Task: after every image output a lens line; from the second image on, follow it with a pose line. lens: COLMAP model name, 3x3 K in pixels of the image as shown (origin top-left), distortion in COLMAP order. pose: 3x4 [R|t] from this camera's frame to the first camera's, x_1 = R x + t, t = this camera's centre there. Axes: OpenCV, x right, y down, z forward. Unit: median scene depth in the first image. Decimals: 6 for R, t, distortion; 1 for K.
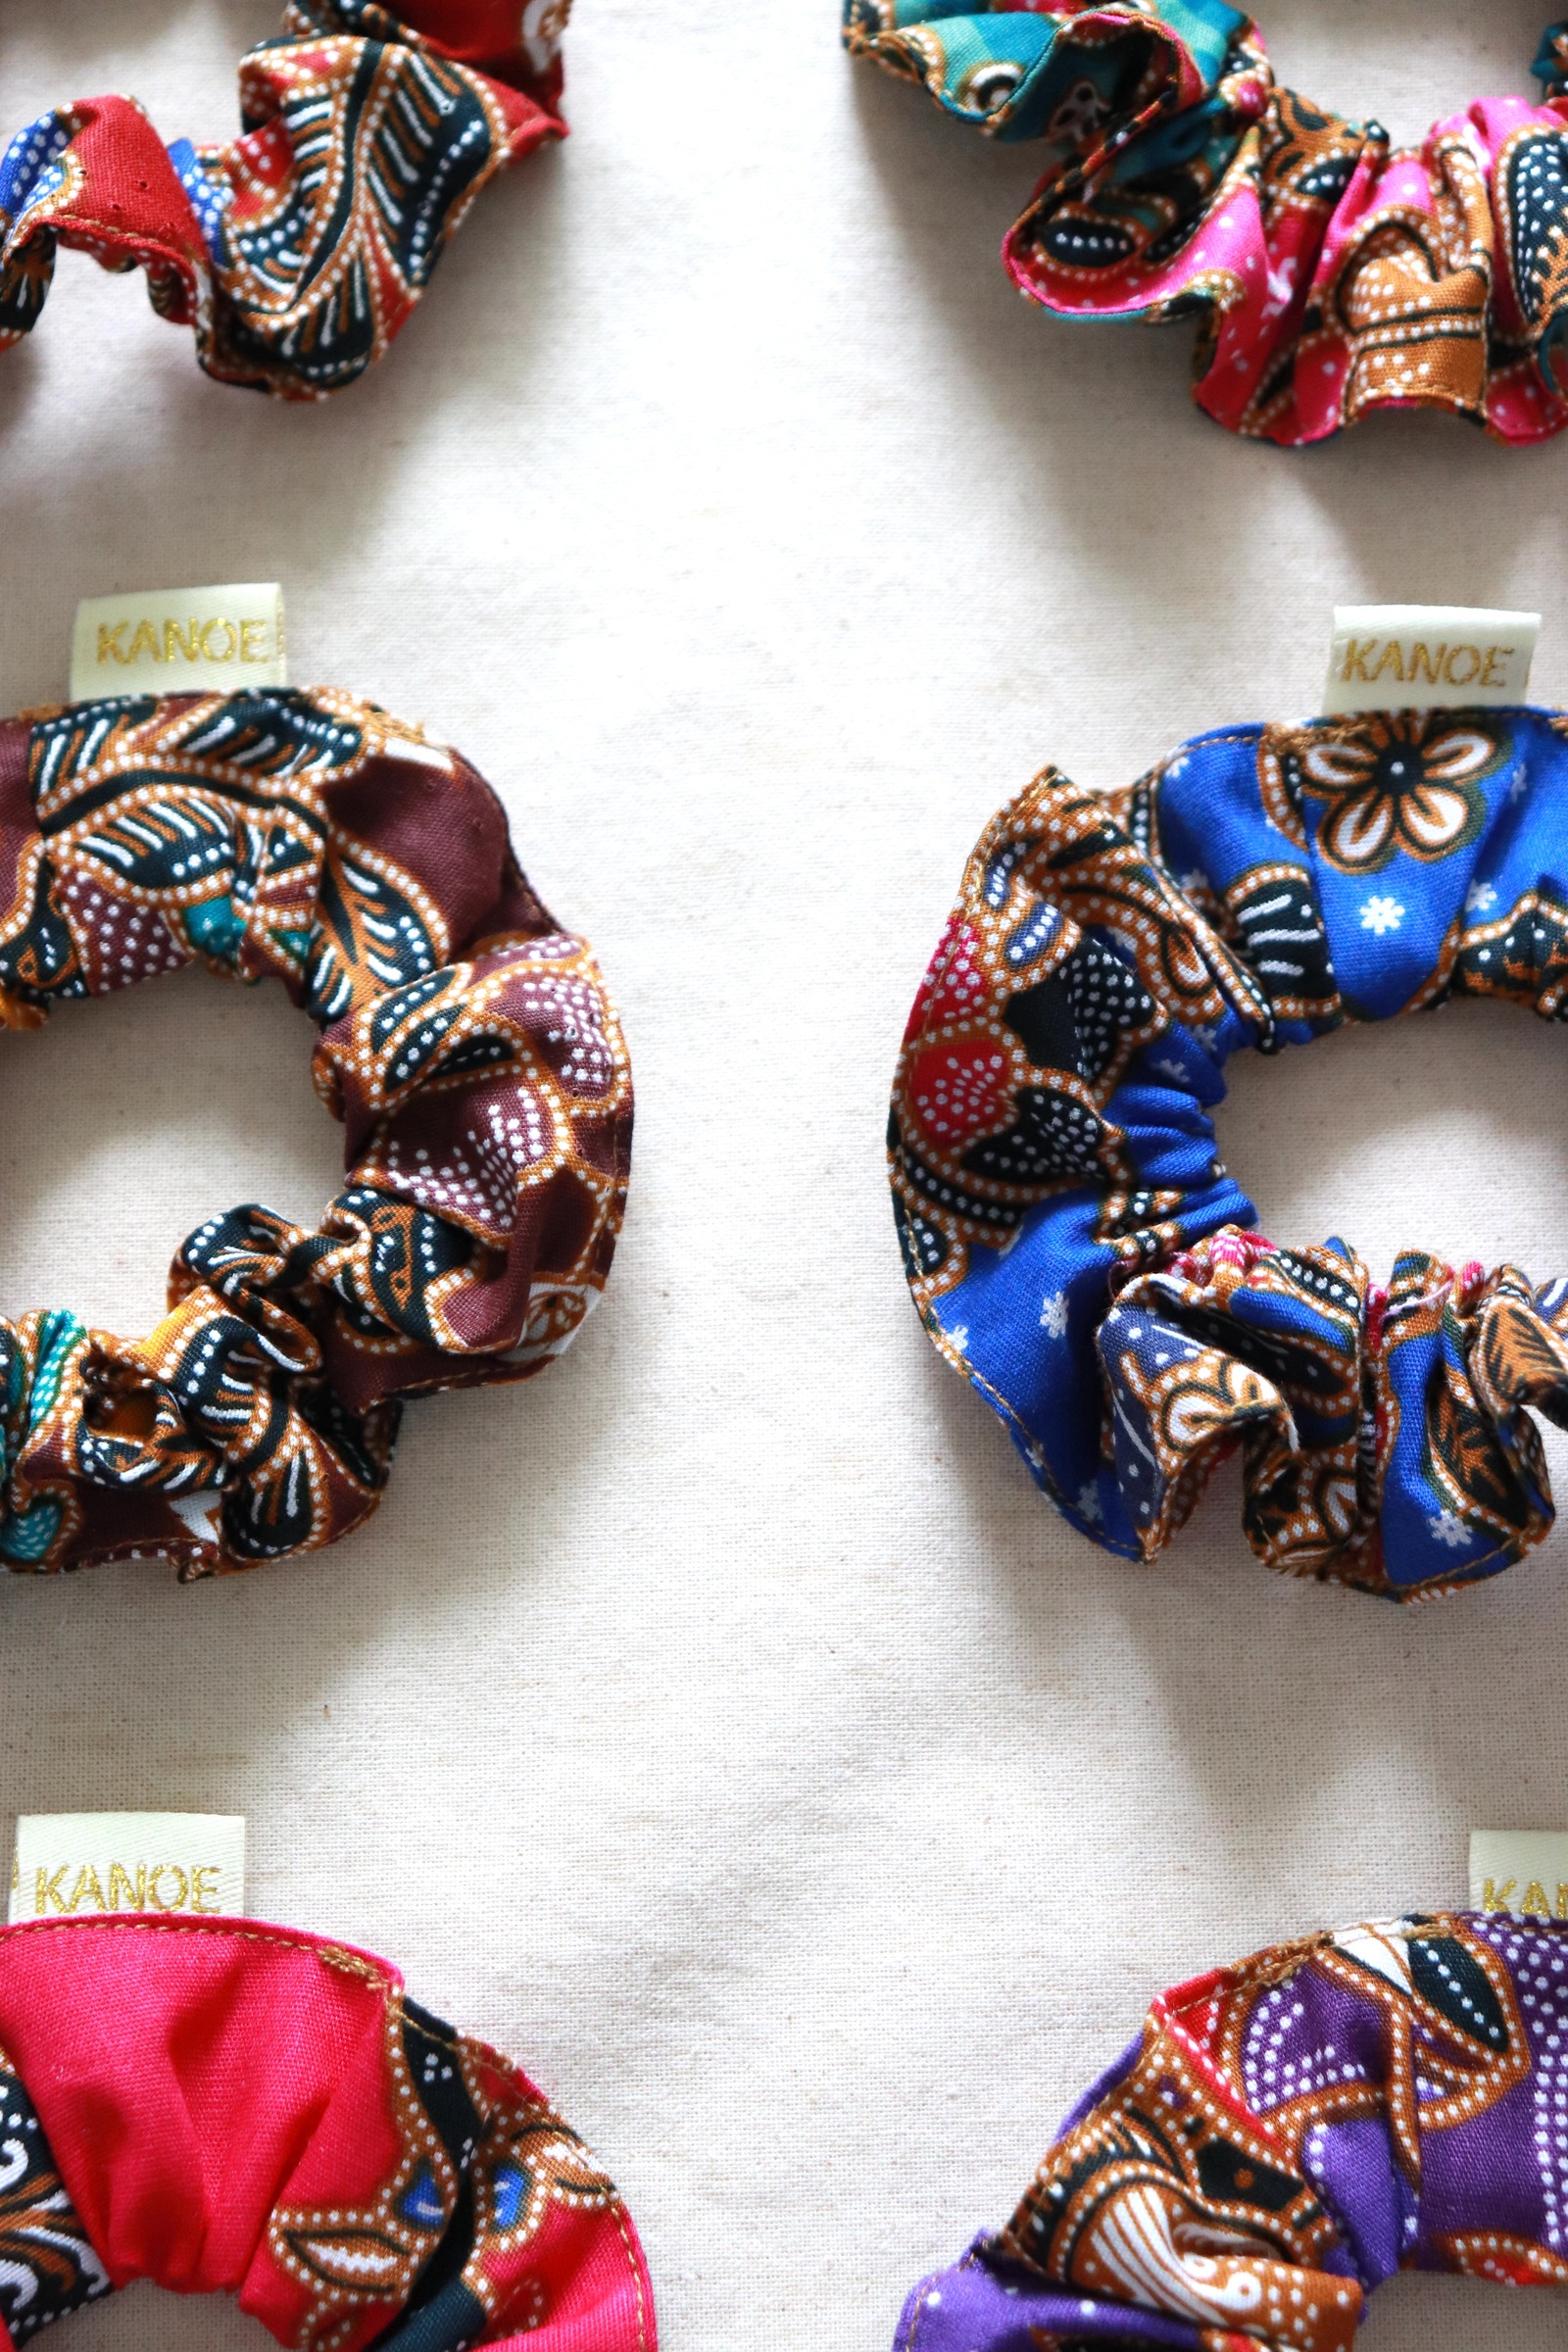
lens RADIAL K [[4678.6, 0, 791.4], [0, 4678.6, 1164.5], [0, 0, 1]] dist [0.160771, 0.000000]
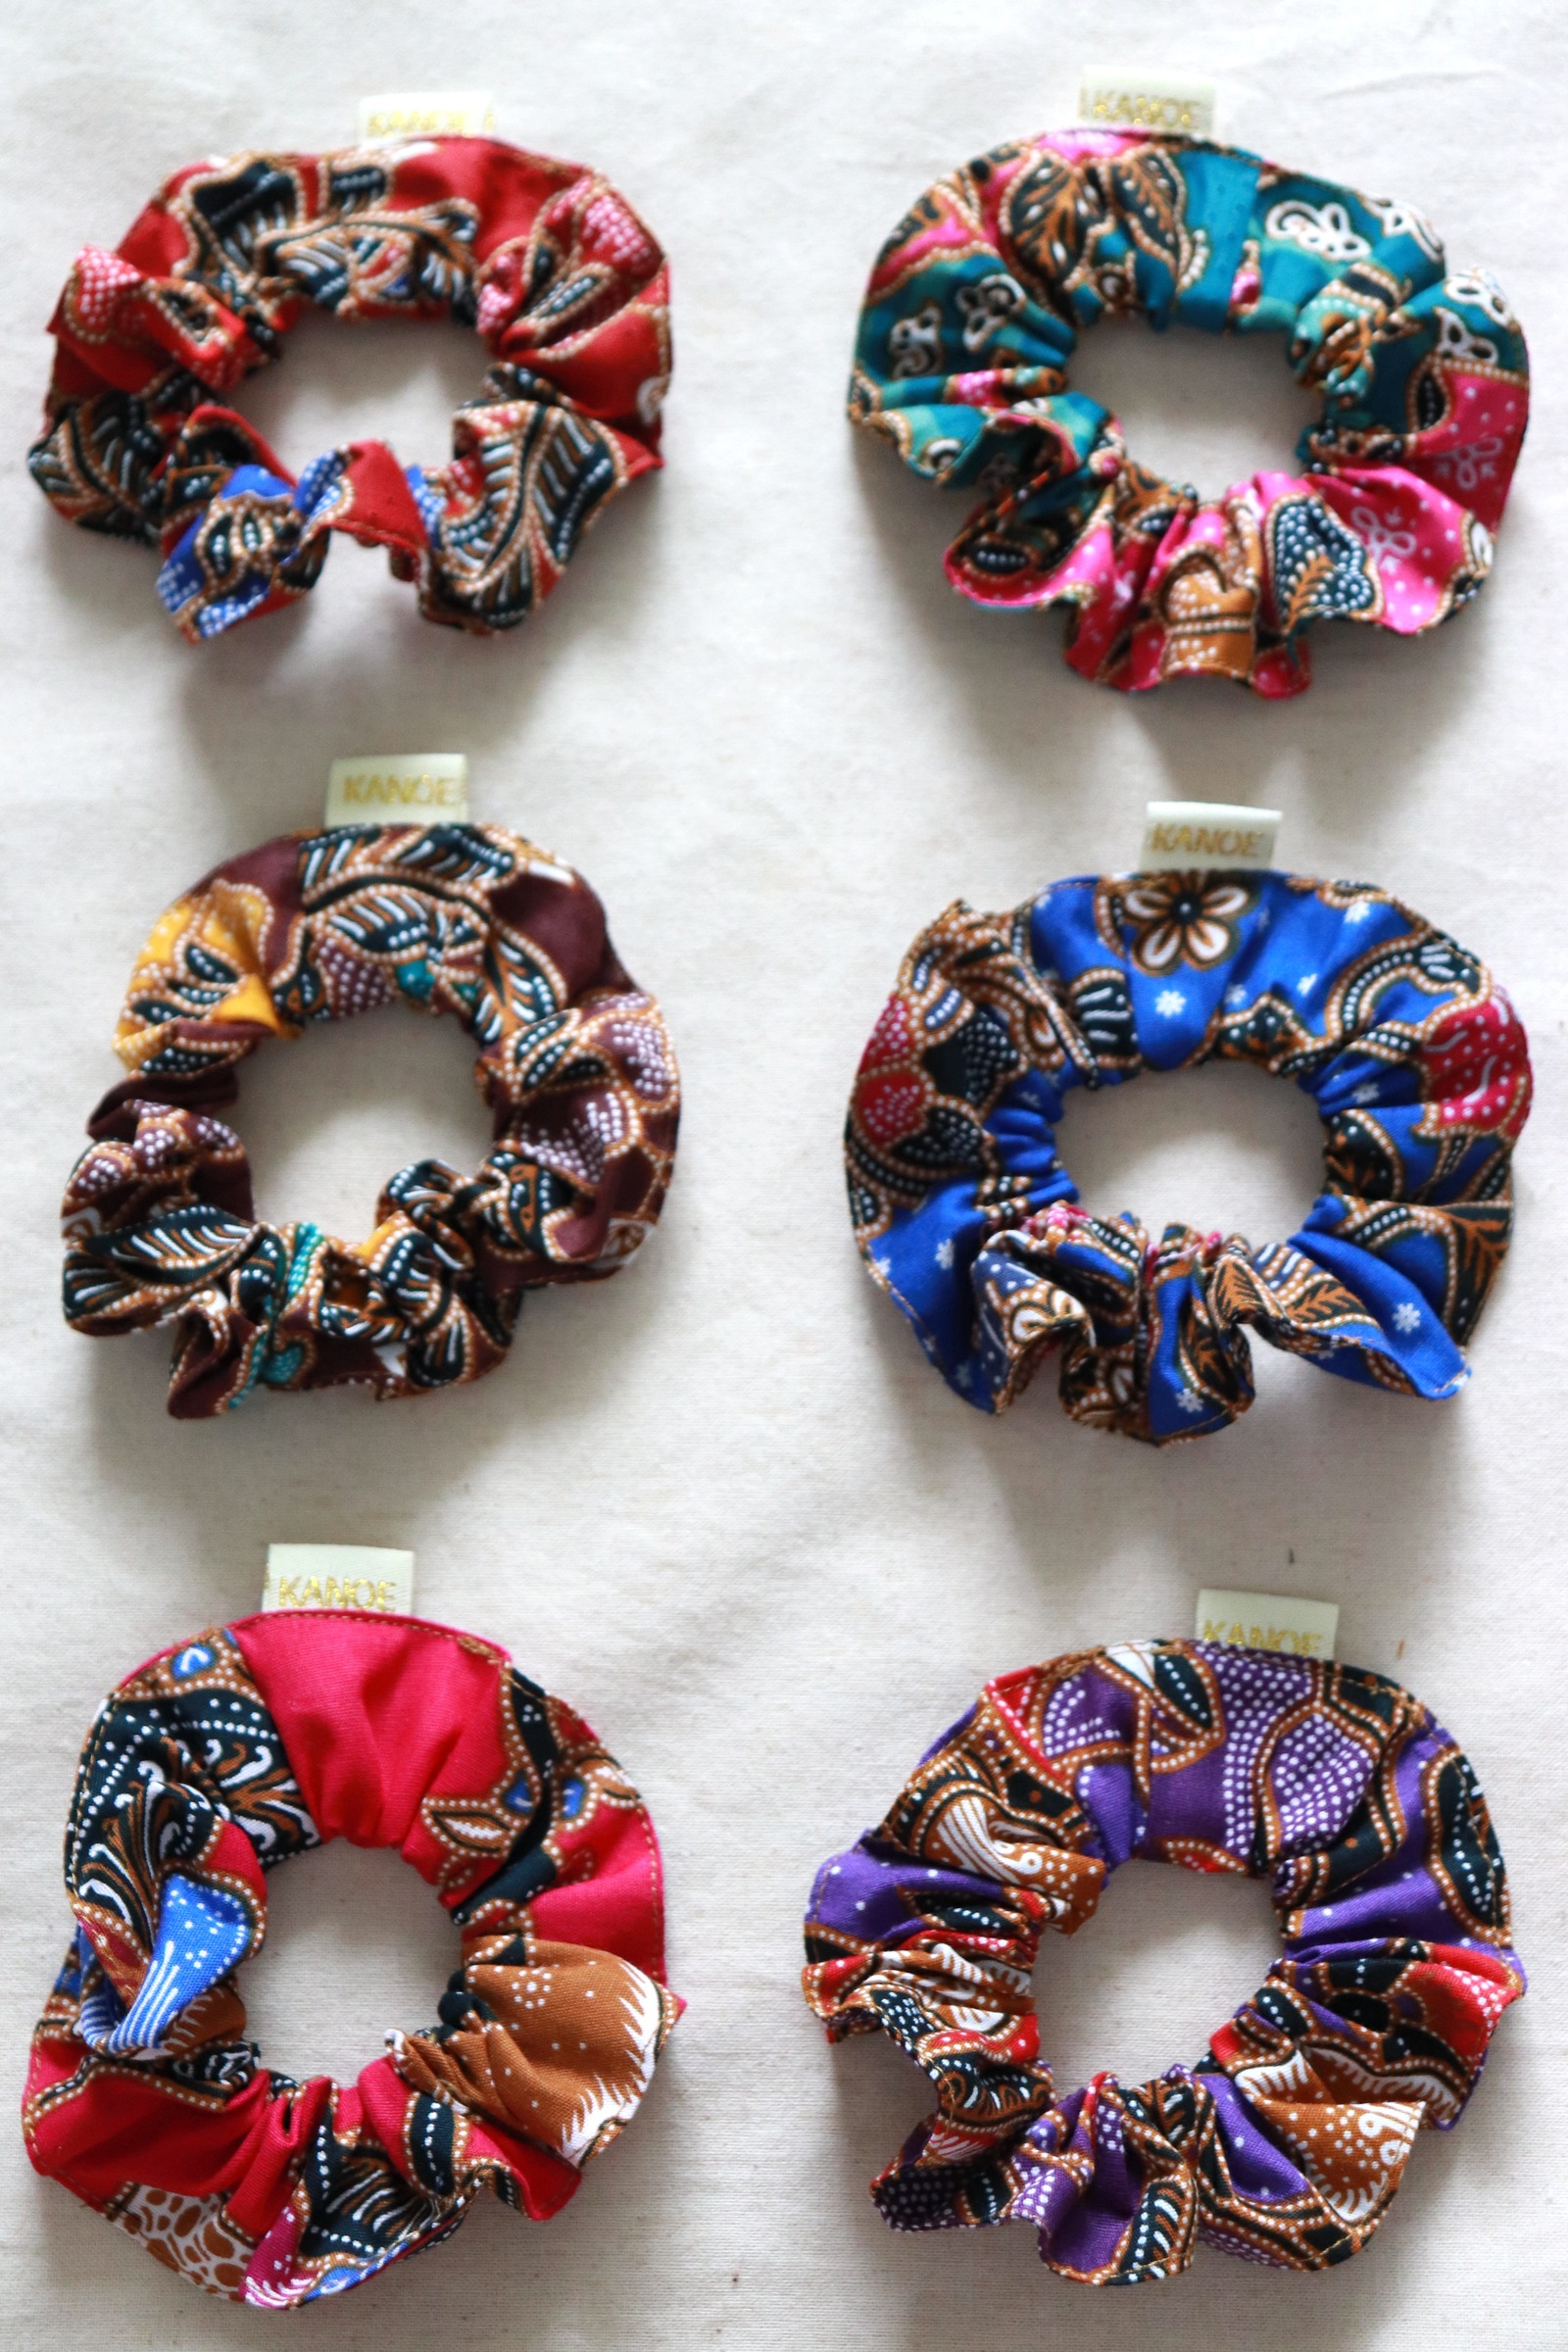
lens RADIAL K [[3966.1, 0, 785.7], [0, 3966.1, 1175.6], [0, 0, 1]] dist [-0.027676, 0.000000]
pose [[0.999077, 0.042939, 0.000949, 0.000635], [-0.042949, 0.998863, 0.020707, -0.018628], [-0.000059, -0.020729, 0.999785, -0.312266]]
